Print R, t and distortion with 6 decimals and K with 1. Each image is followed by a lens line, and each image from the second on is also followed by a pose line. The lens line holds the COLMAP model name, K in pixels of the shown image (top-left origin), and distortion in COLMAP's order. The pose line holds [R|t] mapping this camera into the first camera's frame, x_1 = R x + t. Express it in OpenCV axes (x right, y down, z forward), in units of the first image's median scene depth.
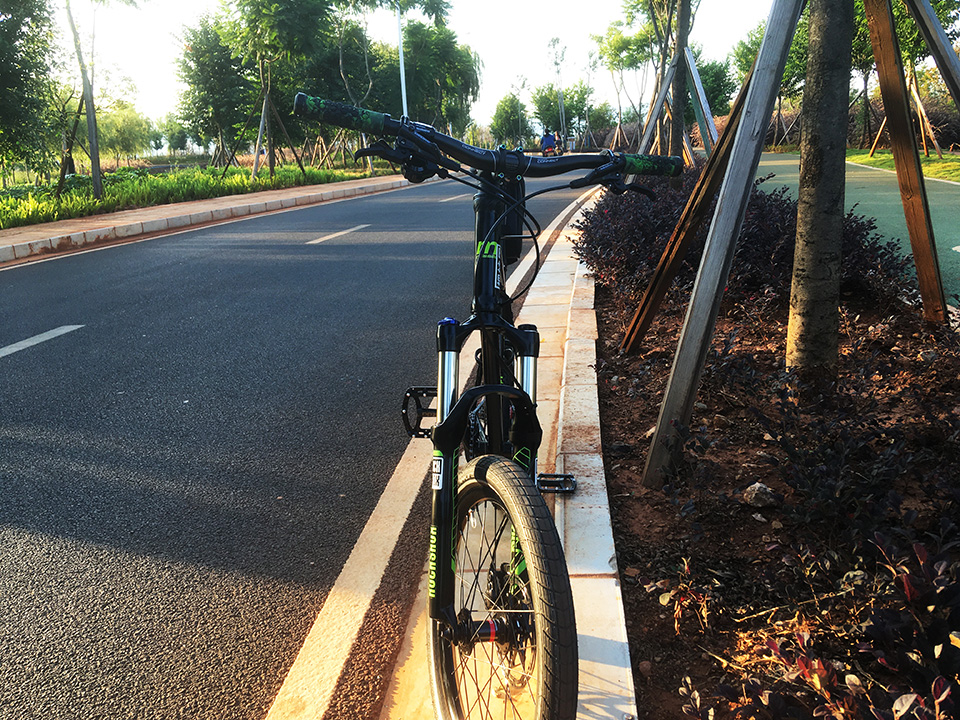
lens RADIAL K [[815.7, 0, 479.5], [0, 815.7, 359.9], [0, 0, 1]] dist [0.107698, -0.173737]
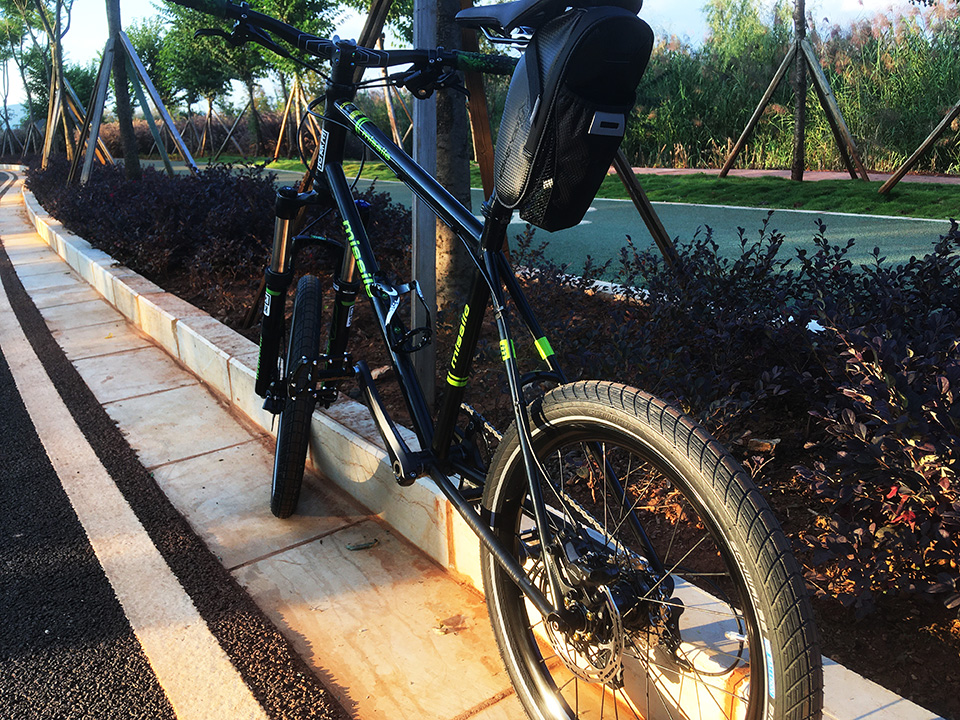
lens RADIAL K [[815.7, 0, 480.0], [0, 815.7, 359.2], [0, 0, 1]] dist [0.107698, -0.173737]
pose [[0.763630, -0.154565, 0.626880, -0.364615], [0.164261, 0.985484, 0.042889, 0.058140], [-0.624410, 0.070220, 0.777934, 0.189831]]
